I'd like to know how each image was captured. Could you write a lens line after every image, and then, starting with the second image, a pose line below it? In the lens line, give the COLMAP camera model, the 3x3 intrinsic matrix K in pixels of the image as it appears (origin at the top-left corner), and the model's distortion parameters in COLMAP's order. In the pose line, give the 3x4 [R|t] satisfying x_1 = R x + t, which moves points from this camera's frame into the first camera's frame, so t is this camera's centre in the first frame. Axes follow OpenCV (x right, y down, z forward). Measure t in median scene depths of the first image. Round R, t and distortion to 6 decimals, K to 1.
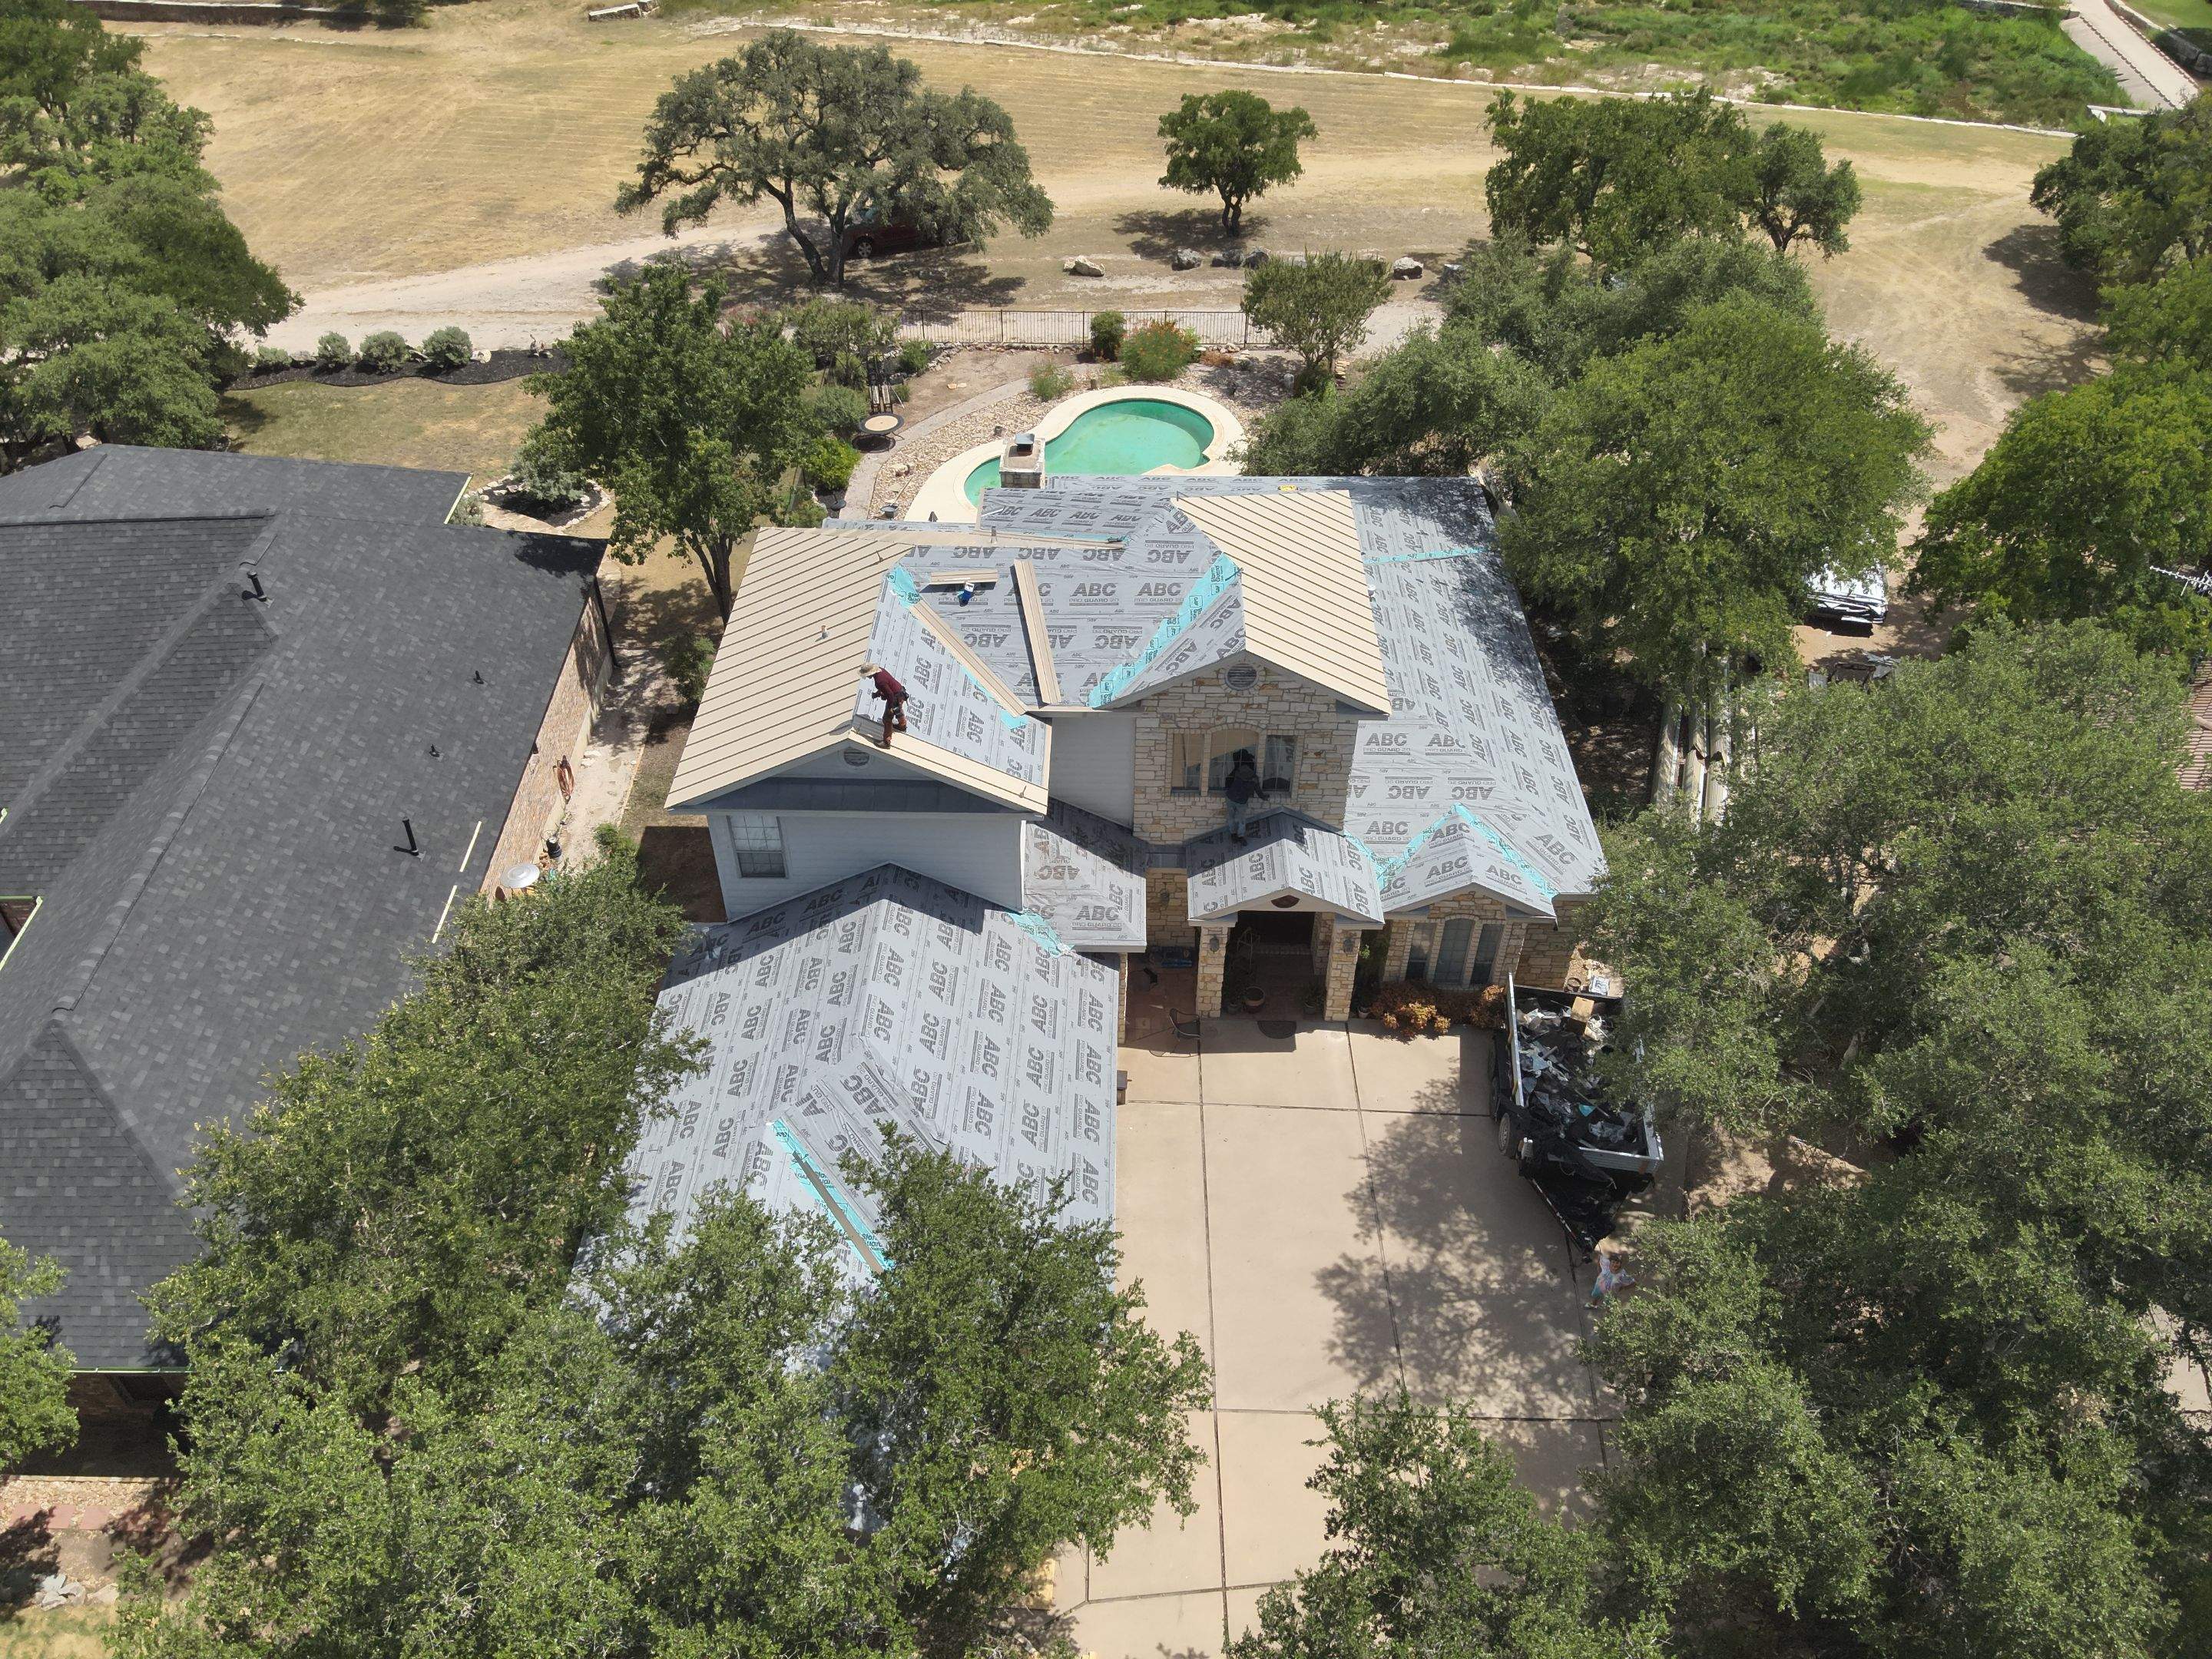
lens RADIAL K [[1599.3, 0, 1092.9], [0, 1599.3, 833.4], [0, 0, 1]] dist [0.100389, -0.194286]
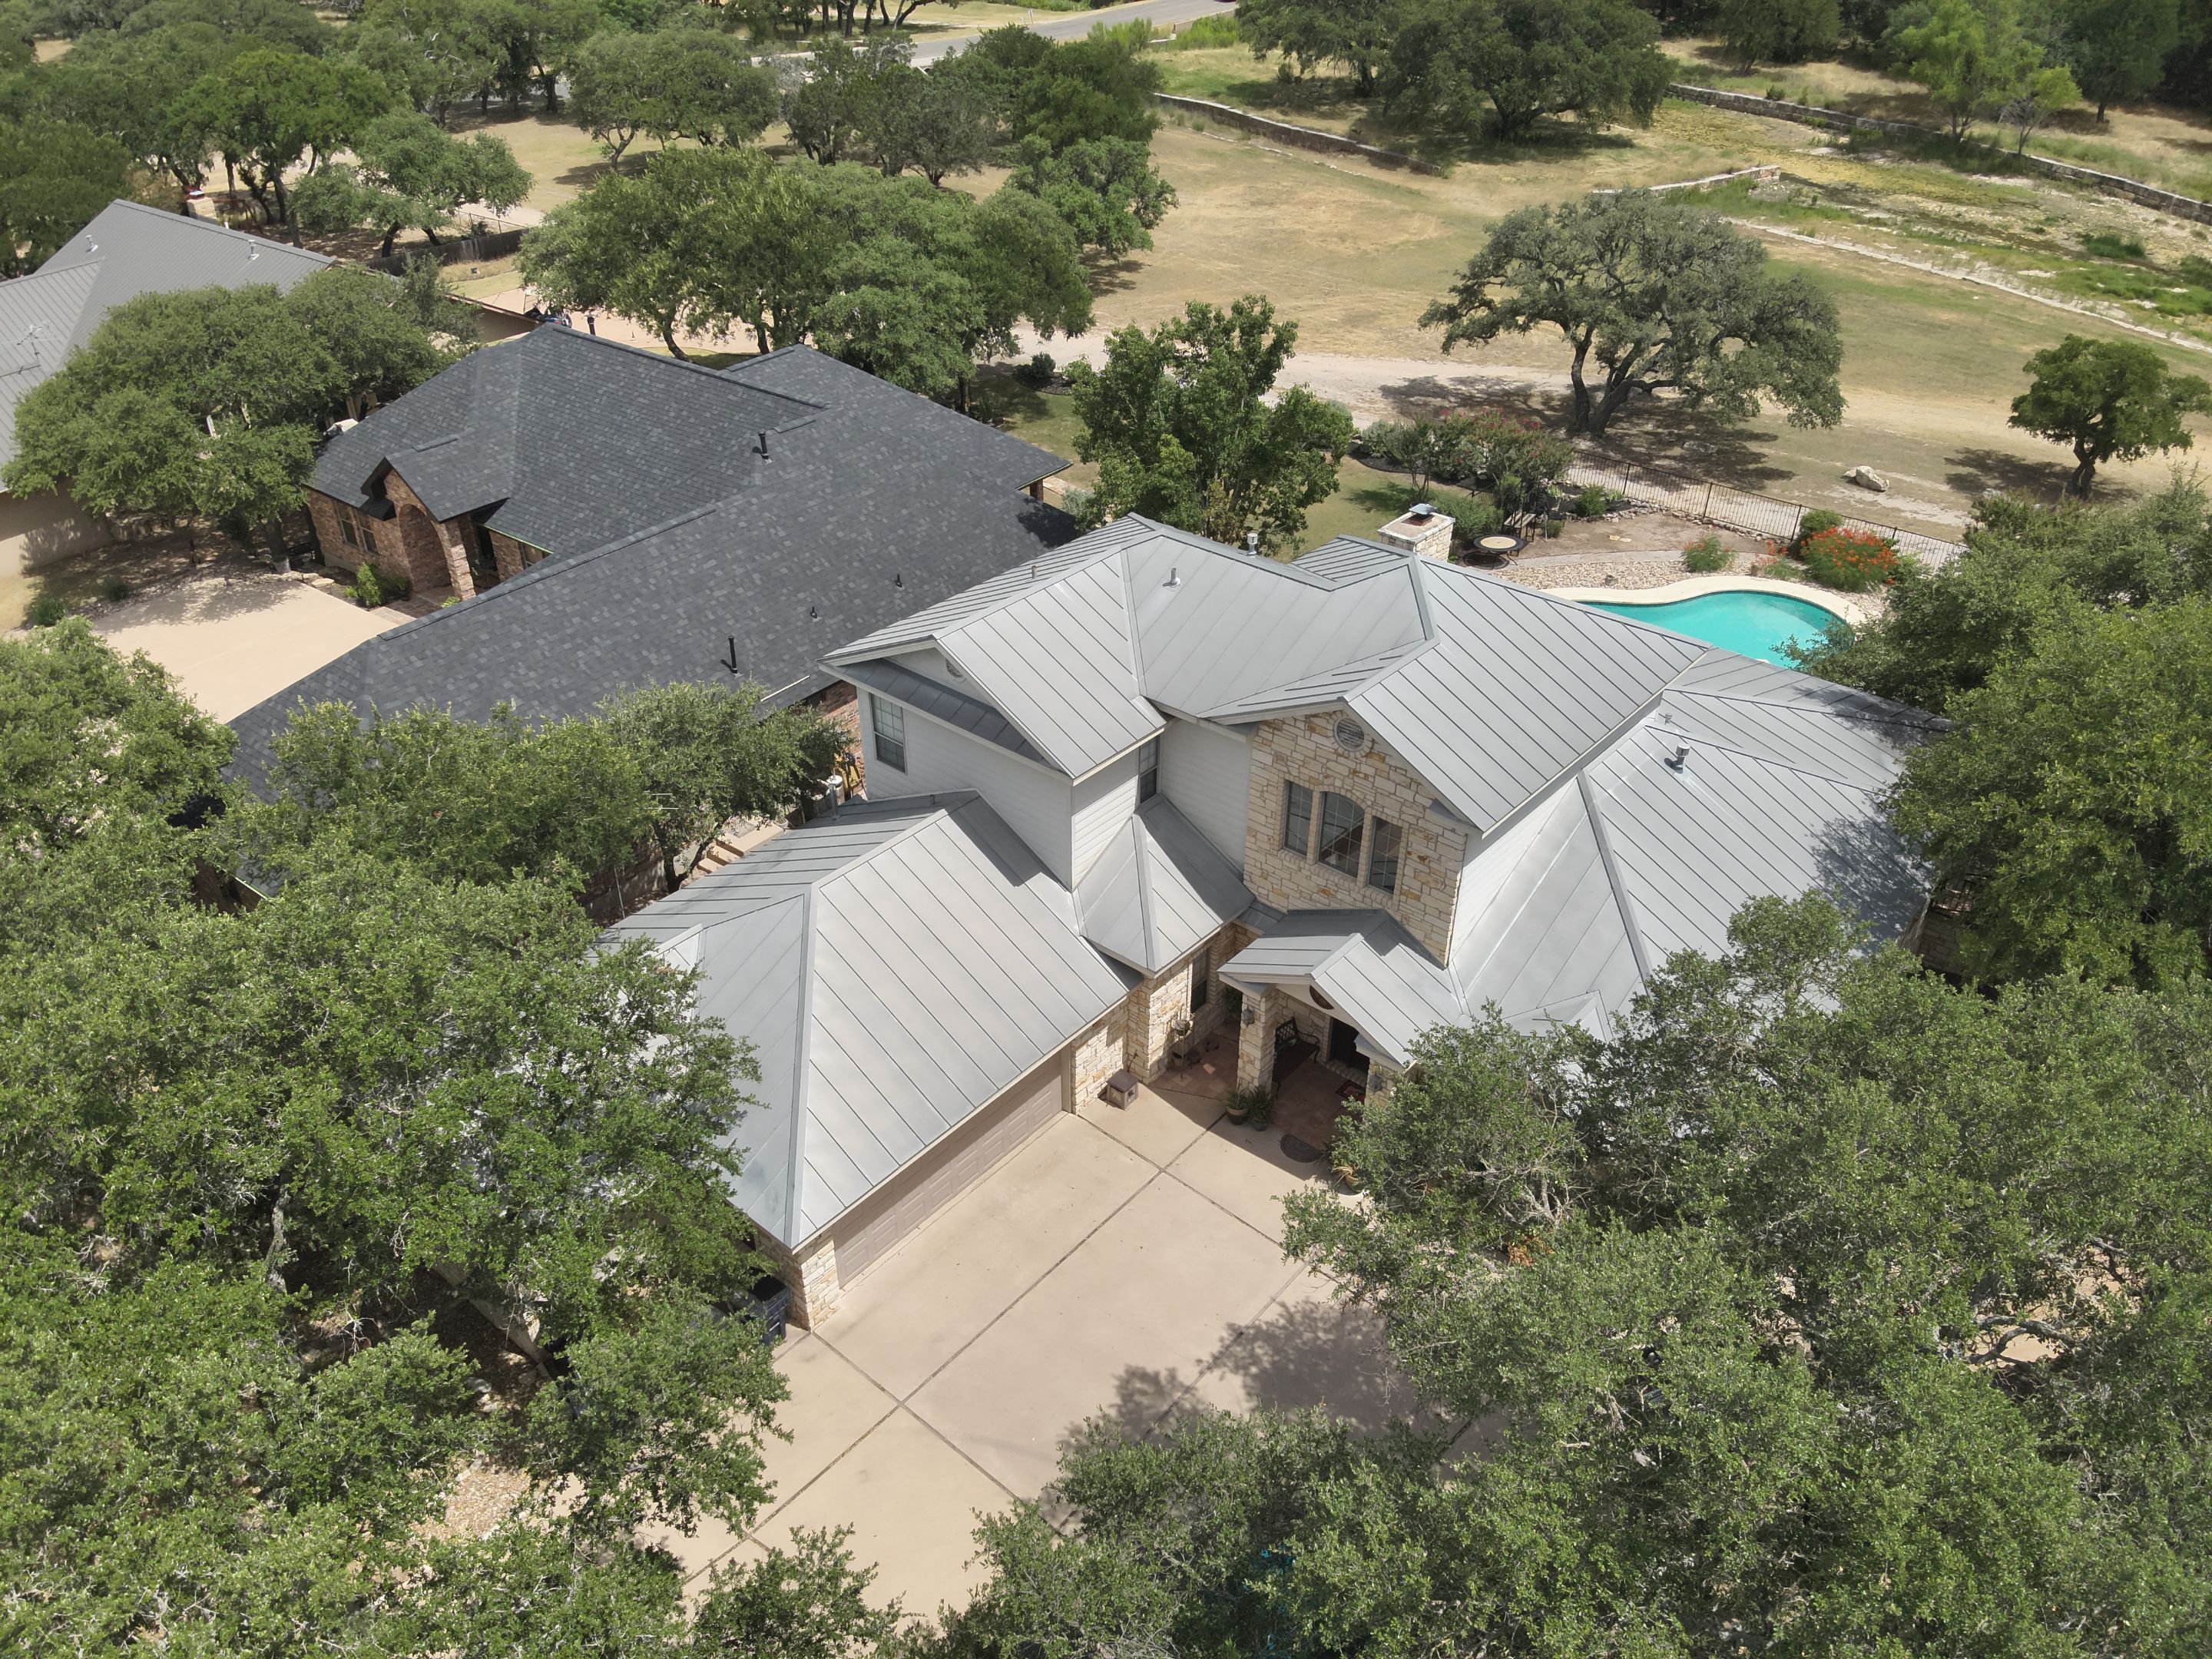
lens RADIAL K [[1599.3, 0, 1092.9], [0, 1599.3, 833.4], [0, 0, 1]] dist [0.100389, -0.194286]
pose [[0.770728, 0.351396, -0.531507, 0.353048], [-0.415148, 0.909754, -0.000532, 0.009730], [0.483353, 0.221064, 0.847054, 0.129650]]
